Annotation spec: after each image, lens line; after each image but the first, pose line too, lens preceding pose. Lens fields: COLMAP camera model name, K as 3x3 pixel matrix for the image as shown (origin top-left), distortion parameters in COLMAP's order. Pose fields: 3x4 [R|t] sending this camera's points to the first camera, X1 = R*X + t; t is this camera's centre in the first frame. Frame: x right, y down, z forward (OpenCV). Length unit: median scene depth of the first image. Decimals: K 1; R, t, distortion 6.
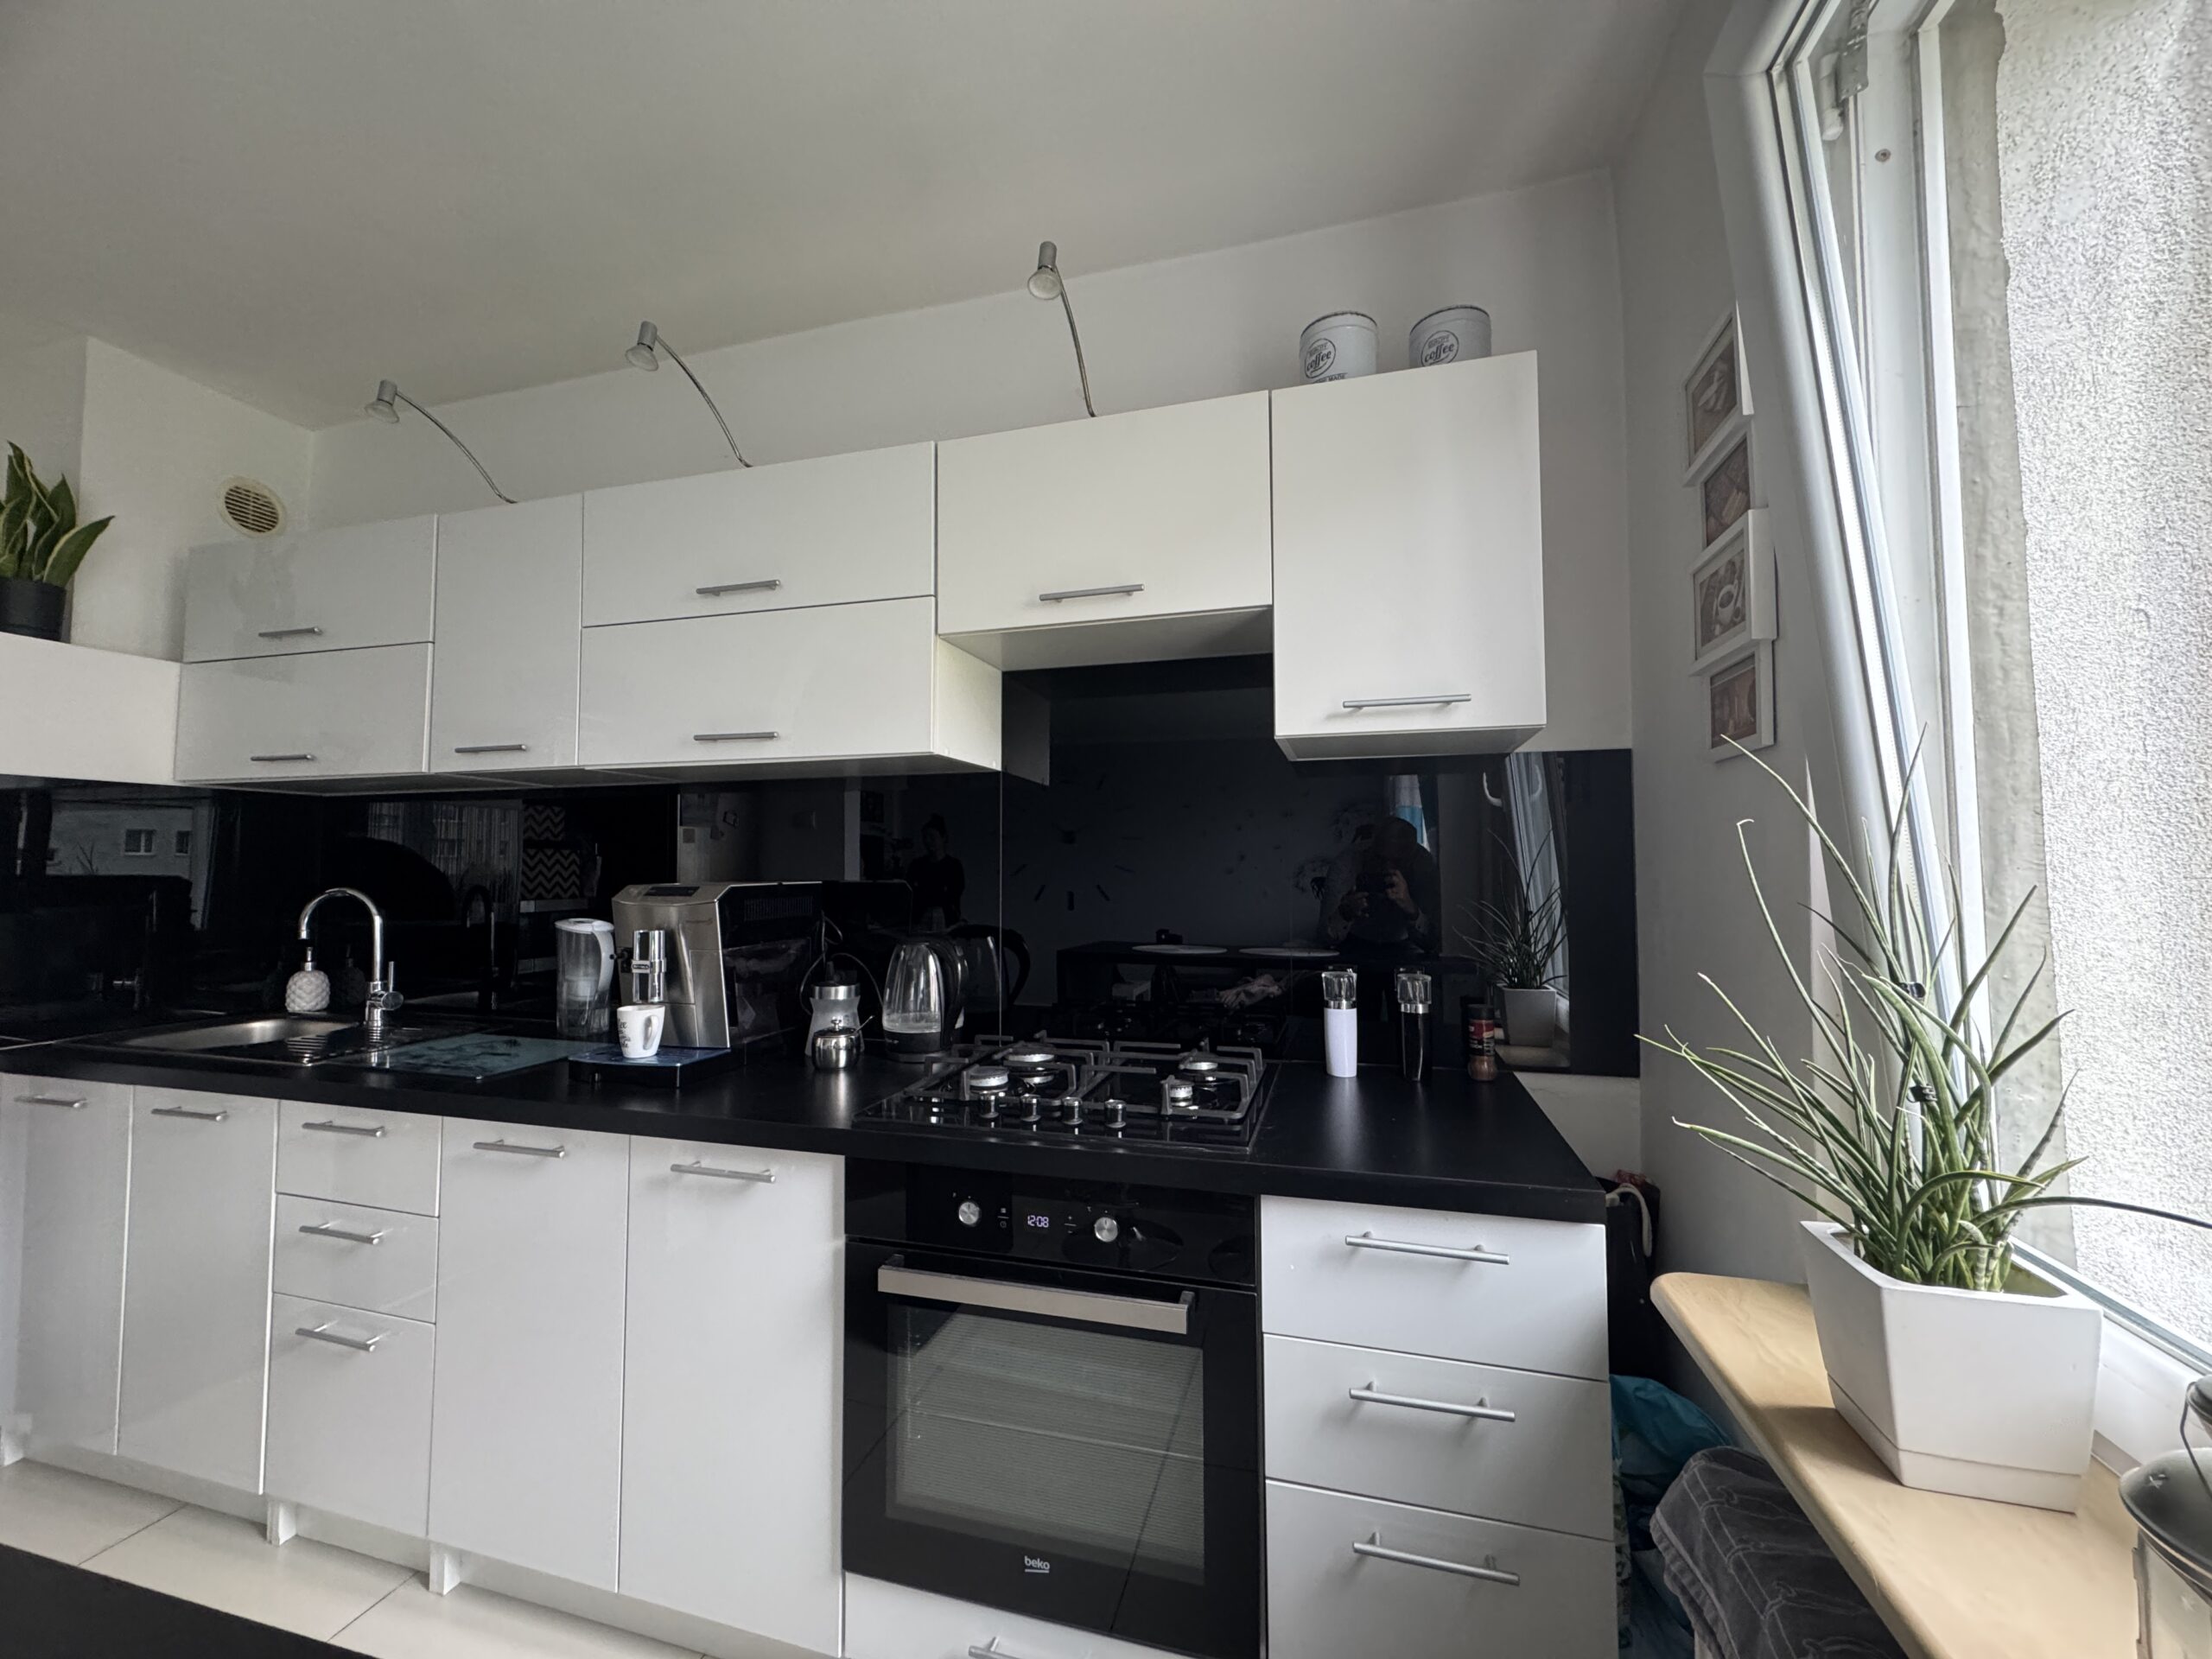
lens RADIAL K [[883.4, 0, 1101.8], [0, 883.4, 835.1], [0, 0, 1]] dist [0.003029, 0.000104]
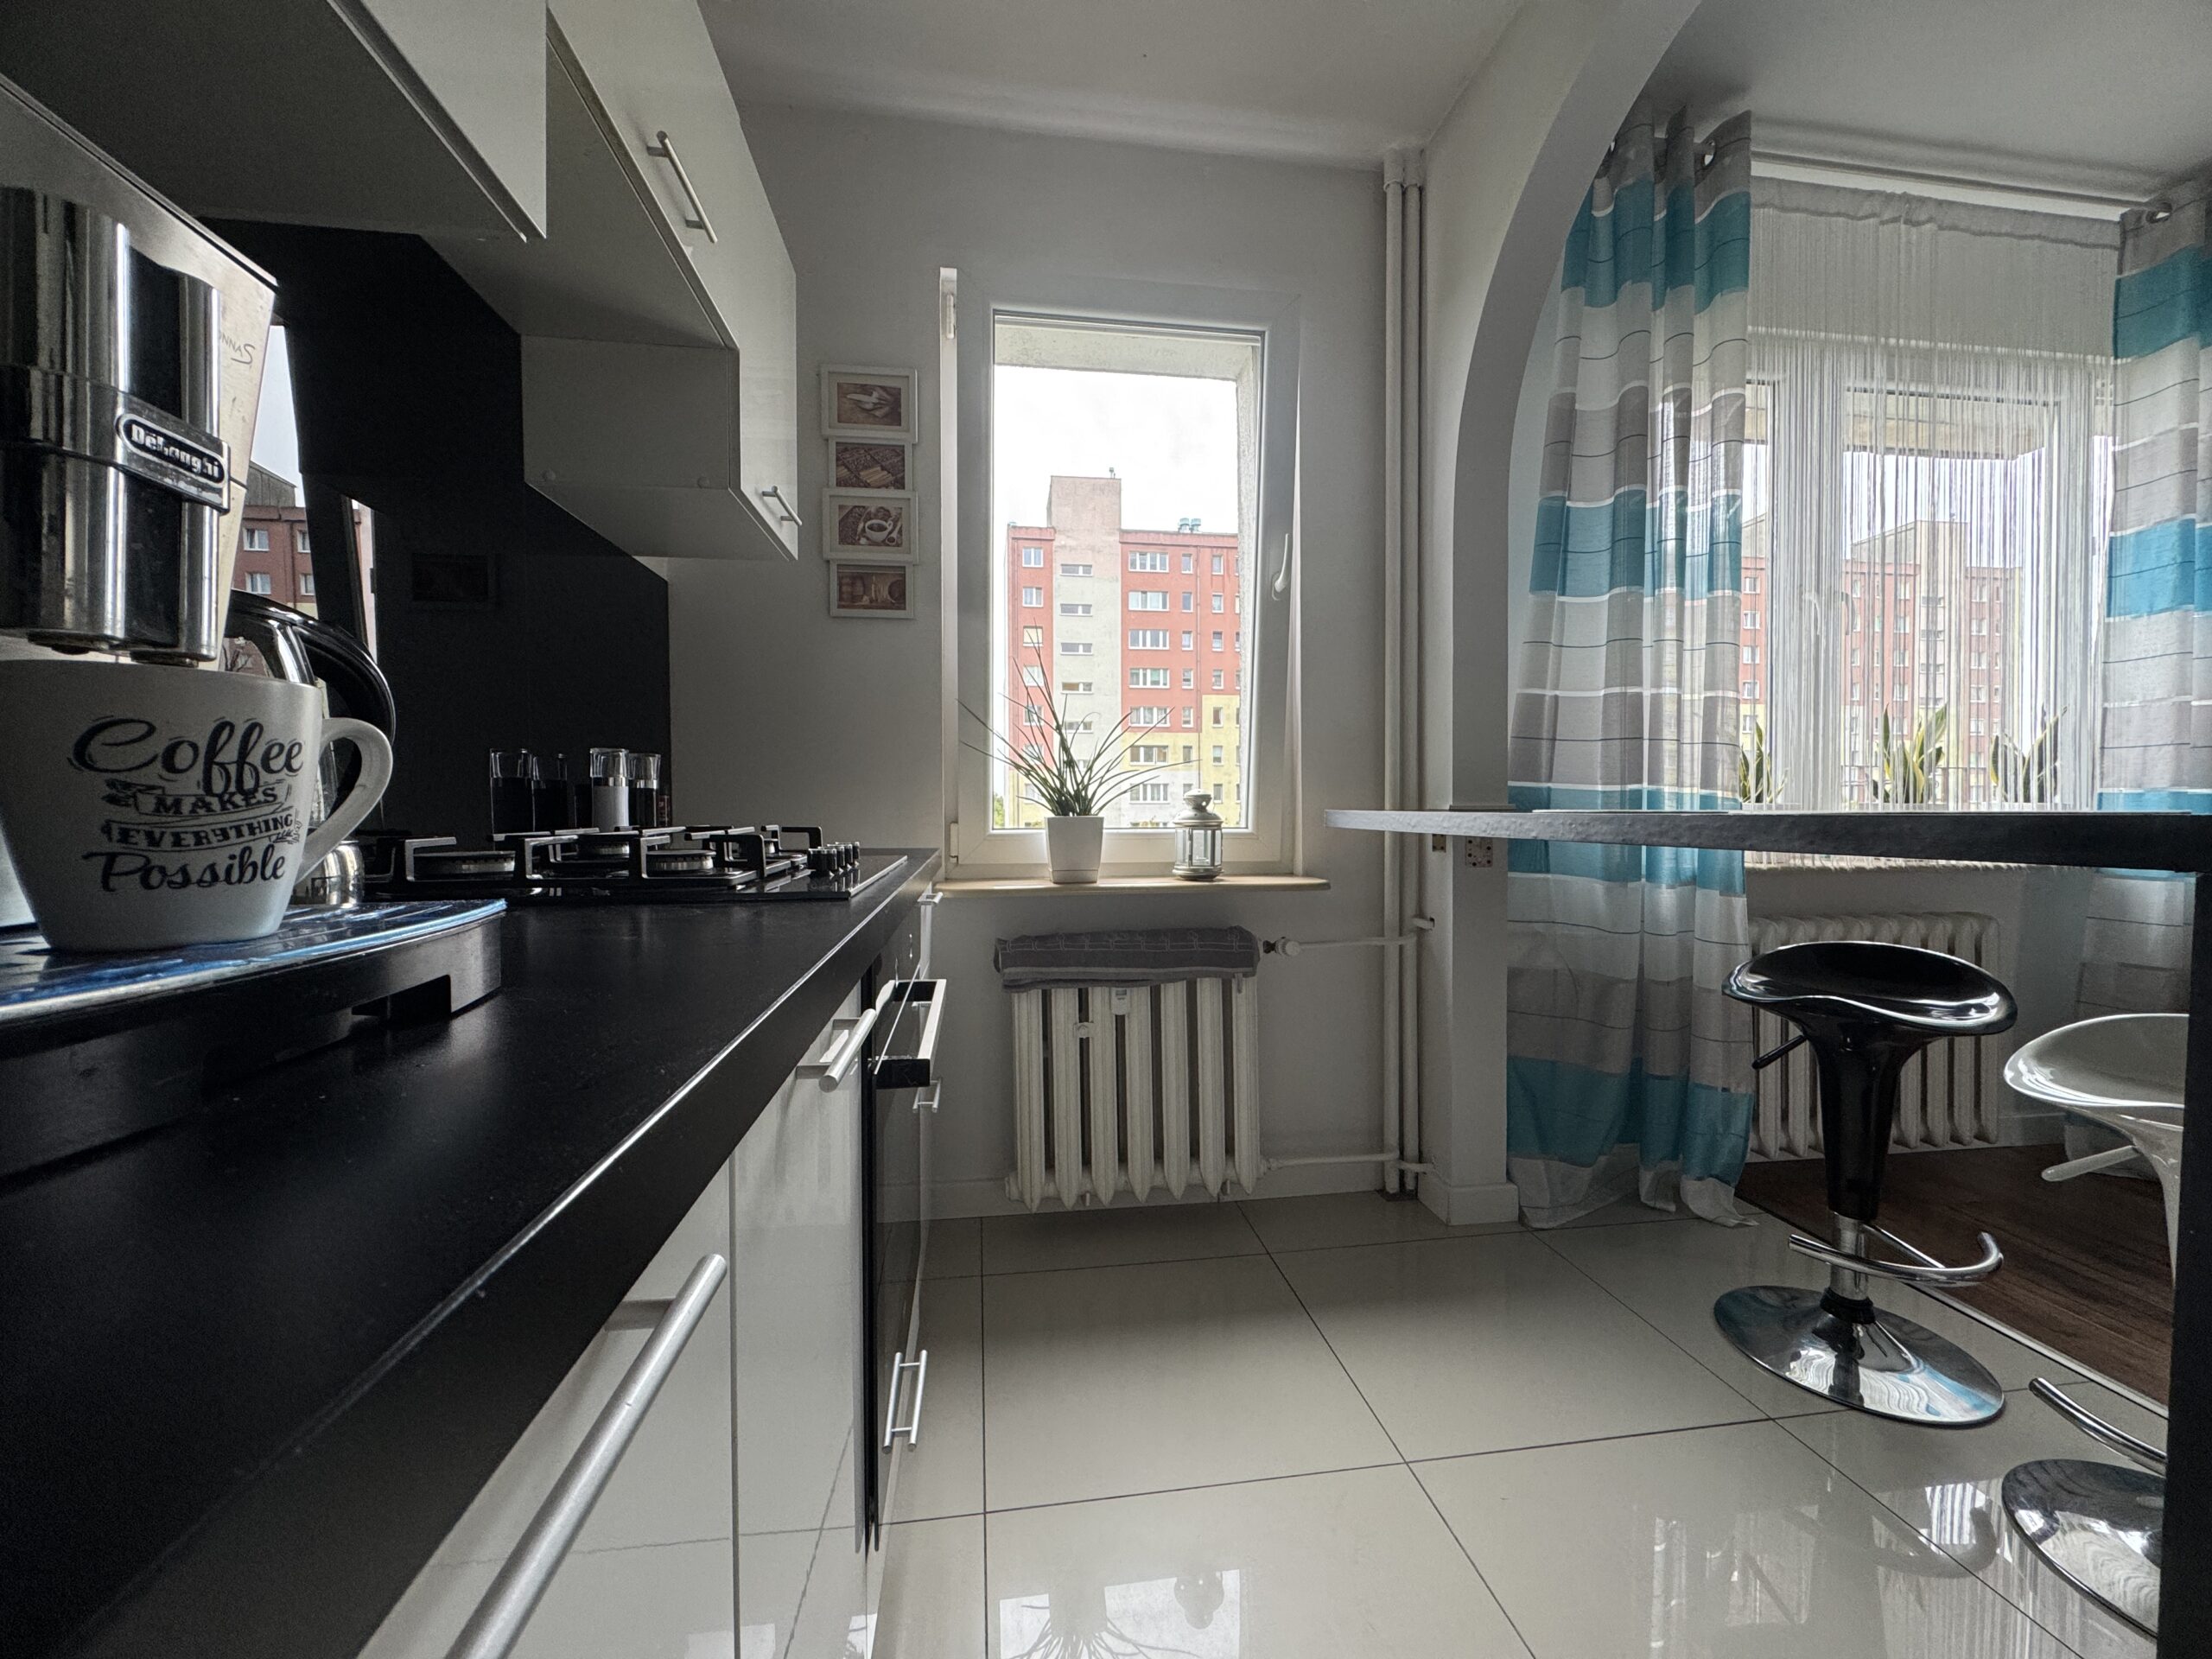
lens RADIAL K [[883.4, 0, 1111.5], [0, 883.4, 817.1], [0, 0, 1]] dist [0.003029, 0.000104]
pose [[-0.411821, -0.003789, 0.911257, -0.920190], [-0.036946, 0.999239, -0.012542, 0.260489], [-0.910516, -0.038833, -0.411647, 1.068015]]
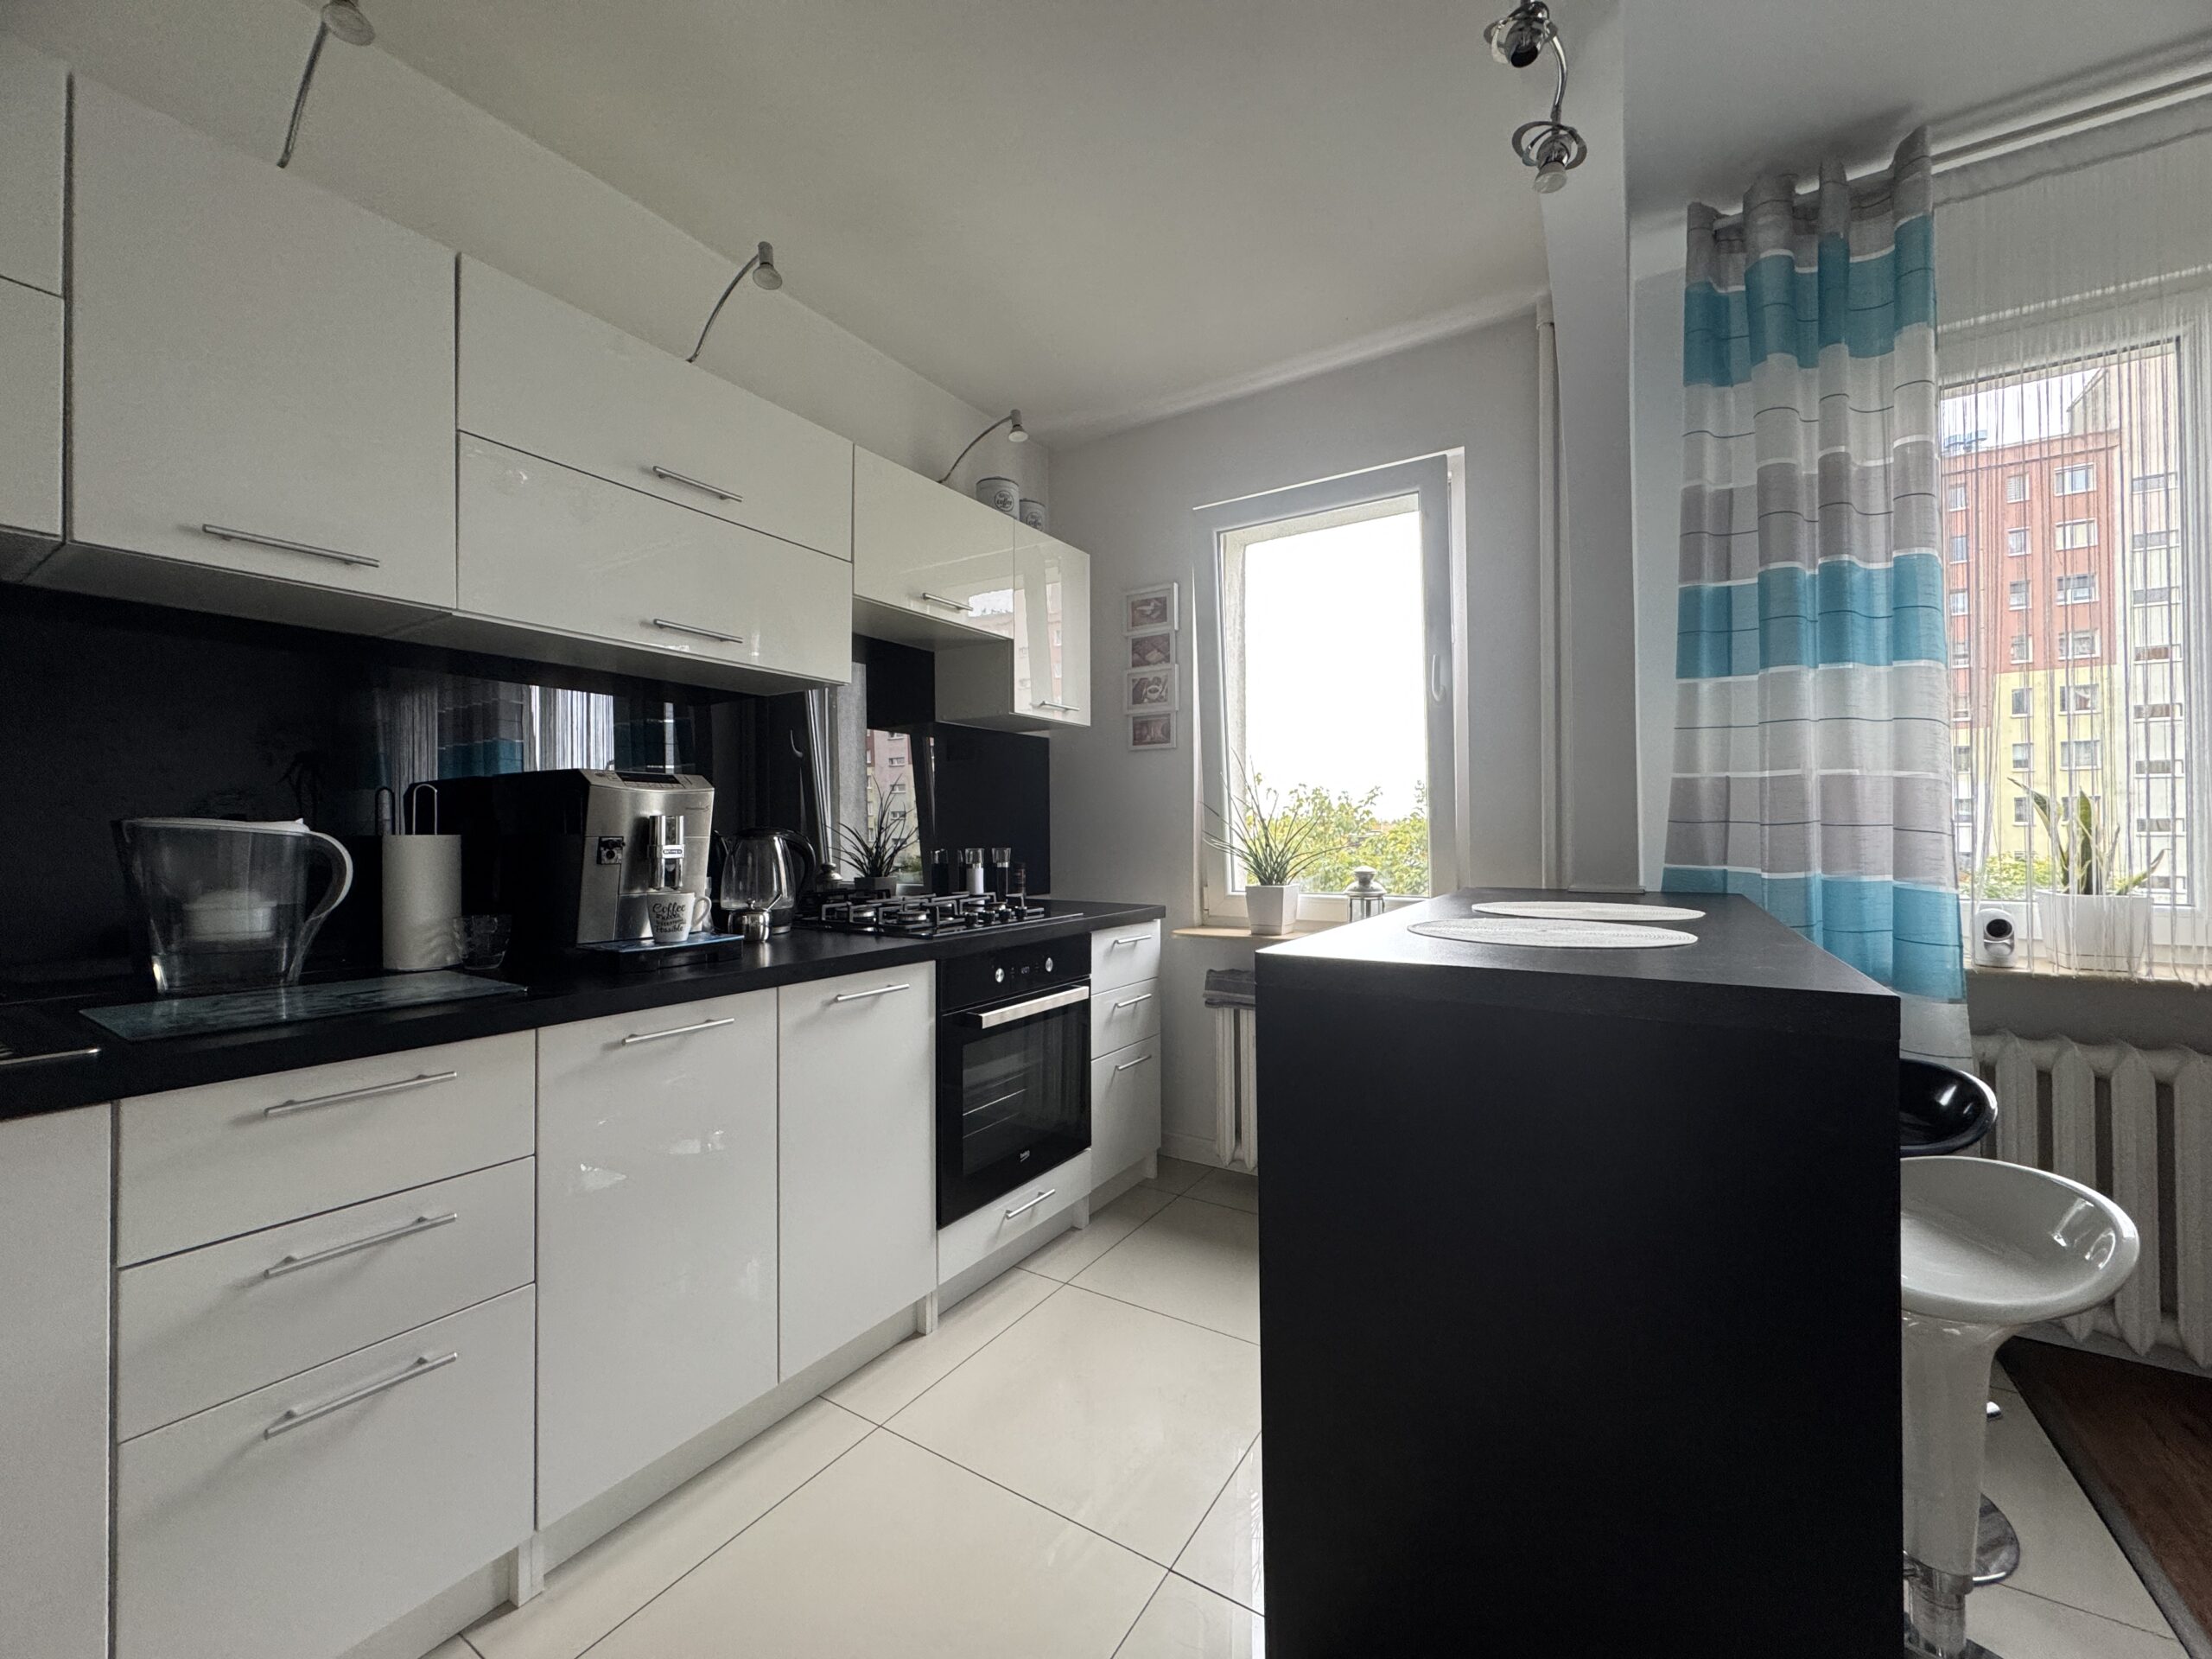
lens RADIAL K [[883.4, 0, 1106.2], [0, 883.4, 823.3], [0, 0, 1]] dist [0.003029, 0.000104]
pose [[0.276634, 0.015714, 0.960847, -1.594823], [-0.038492, 0.999245, -0.005260, 0.124204], [-0.960204, -0.035530, 0.277030, 0.313649]]
